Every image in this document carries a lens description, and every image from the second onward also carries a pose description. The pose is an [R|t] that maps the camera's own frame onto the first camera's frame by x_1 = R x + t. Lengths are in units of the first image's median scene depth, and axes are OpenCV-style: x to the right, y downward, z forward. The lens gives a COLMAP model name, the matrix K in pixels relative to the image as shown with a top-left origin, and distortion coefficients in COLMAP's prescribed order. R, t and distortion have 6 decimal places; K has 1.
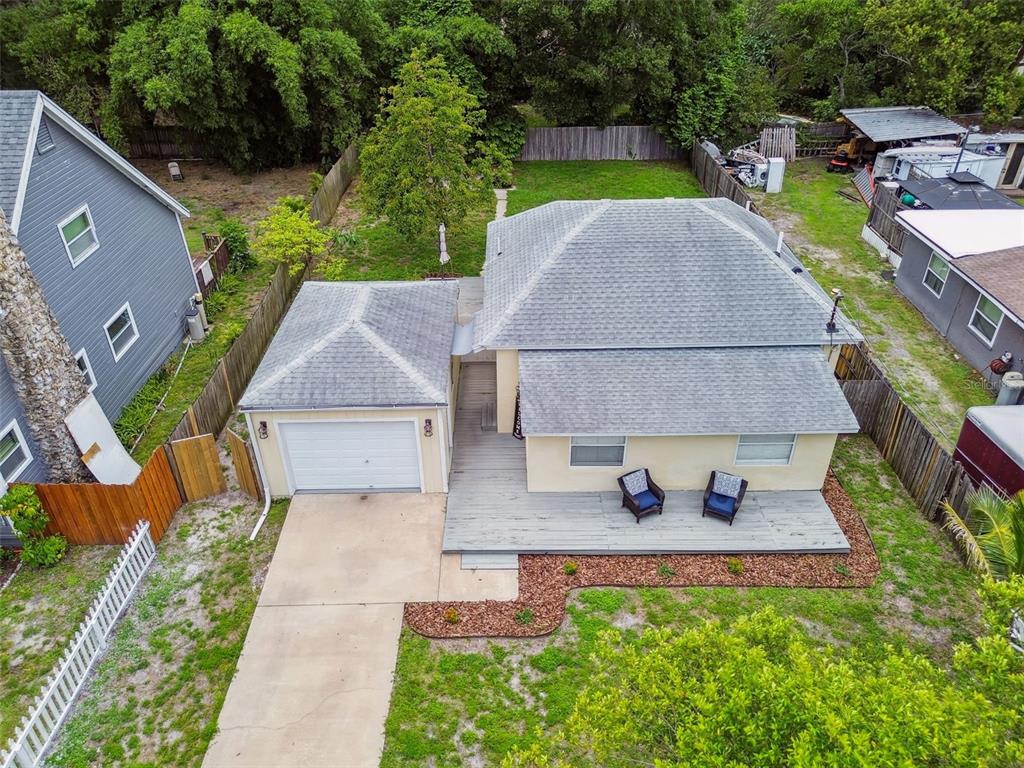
lens RADIAL K [[726.7, 0, 512.0], [0, 726.7, 384.0], [0, 0, 1]] dist [0.047634, -0.003343]
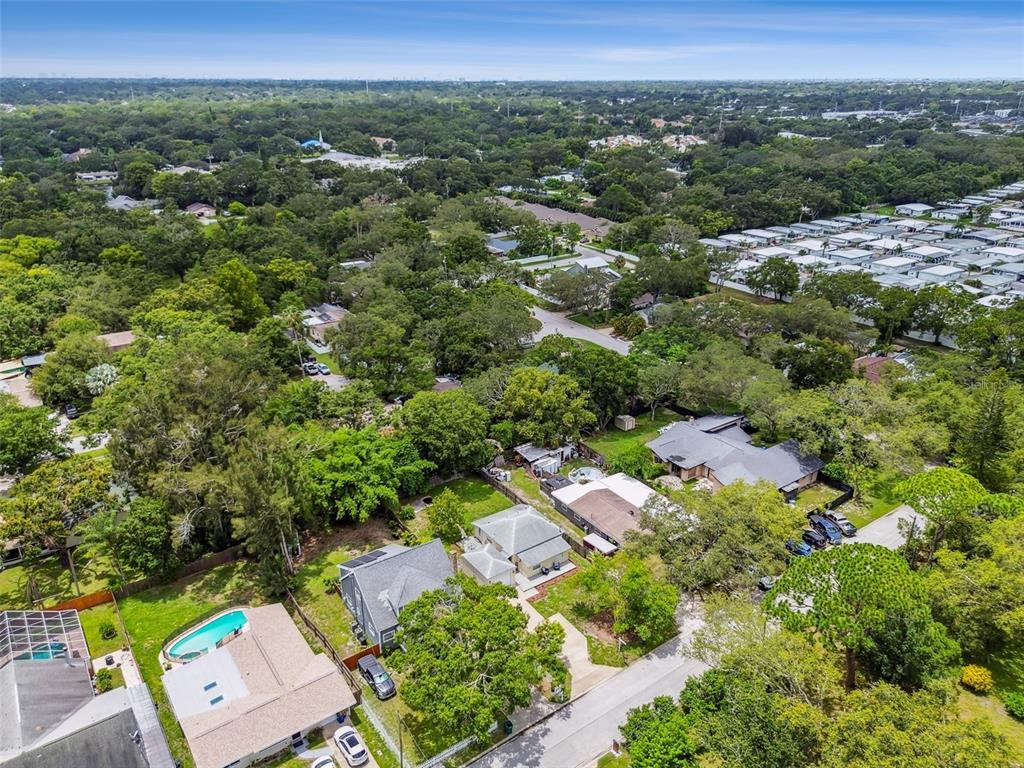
lens RADIAL K [[726.7, 0, 512.0], [0, 726.7, 384.0], [0, 0, 1]] dist [0.047634, -0.003343]
pose [[0.821377, -0.212407, 0.529361, -2.777511], [0.307998, 0.946306, -0.098194, -0.759297], [-0.480081, 0.243696, 0.842695, -4.097708]]
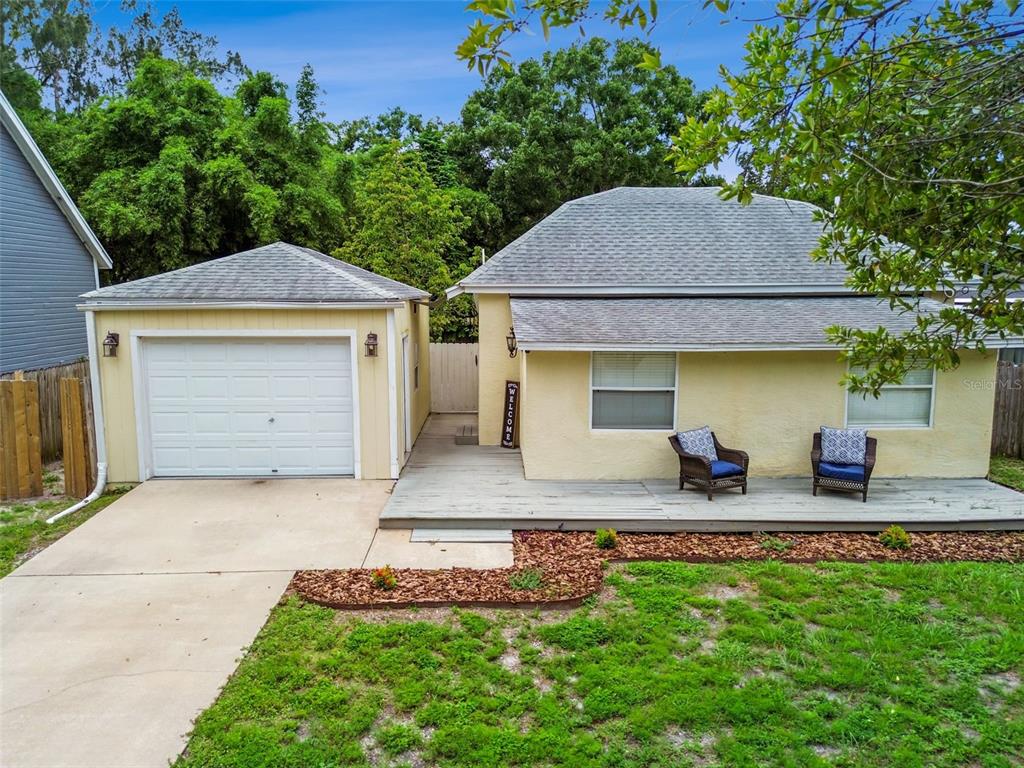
lens RADIAL K [[735.2, 0, 512.0], [0, 735.2, 384.0], [0, 0, 1]] dist [0.031017, 0.000504]
pose [[0.999742, 0.005351, 0.022087, -0.004670], [0.004708, 0.902027, -0.431654, 0.364833], [-0.022233, 0.431646, 0.901769, 0.412277]]
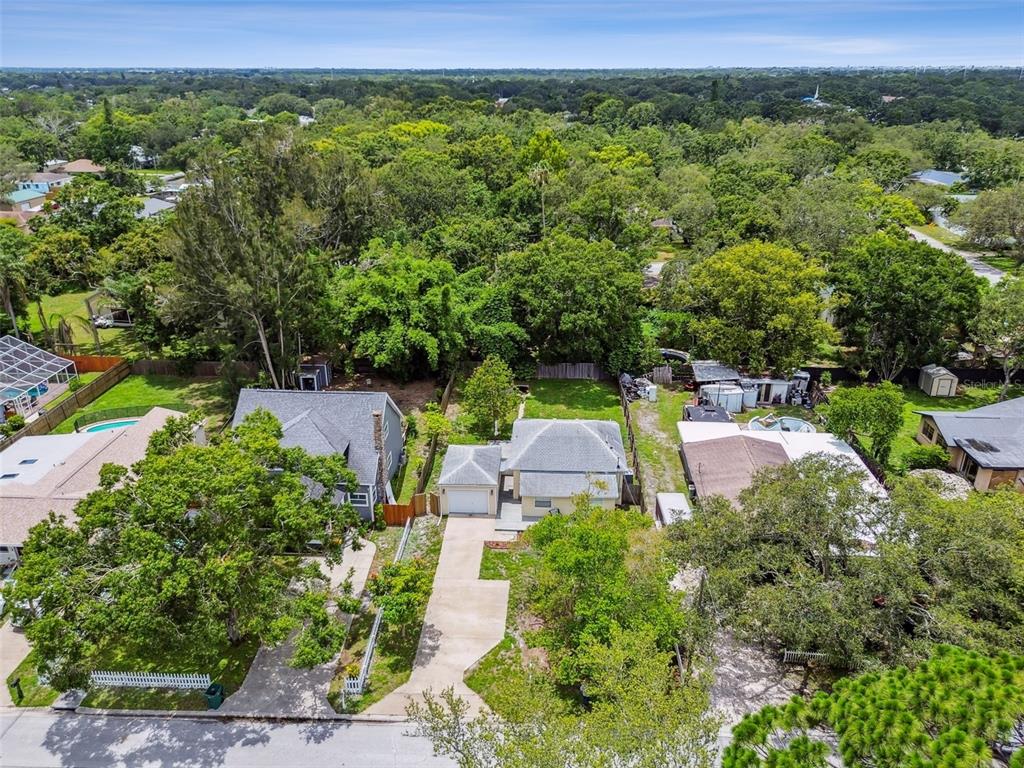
lens RADIAL K [[726.7, 0, 512.0], [0, 726.7, 384.0], [0, 0, 1]] dist [0.047634, -0.003343]
pose [[0.998242, 0.024099, -0.054152, 0.143916], [-0.033277, 0.983902, -0.175583, 0.149169], [0.049049, 0.177076, 0.982974, -2.330665]]
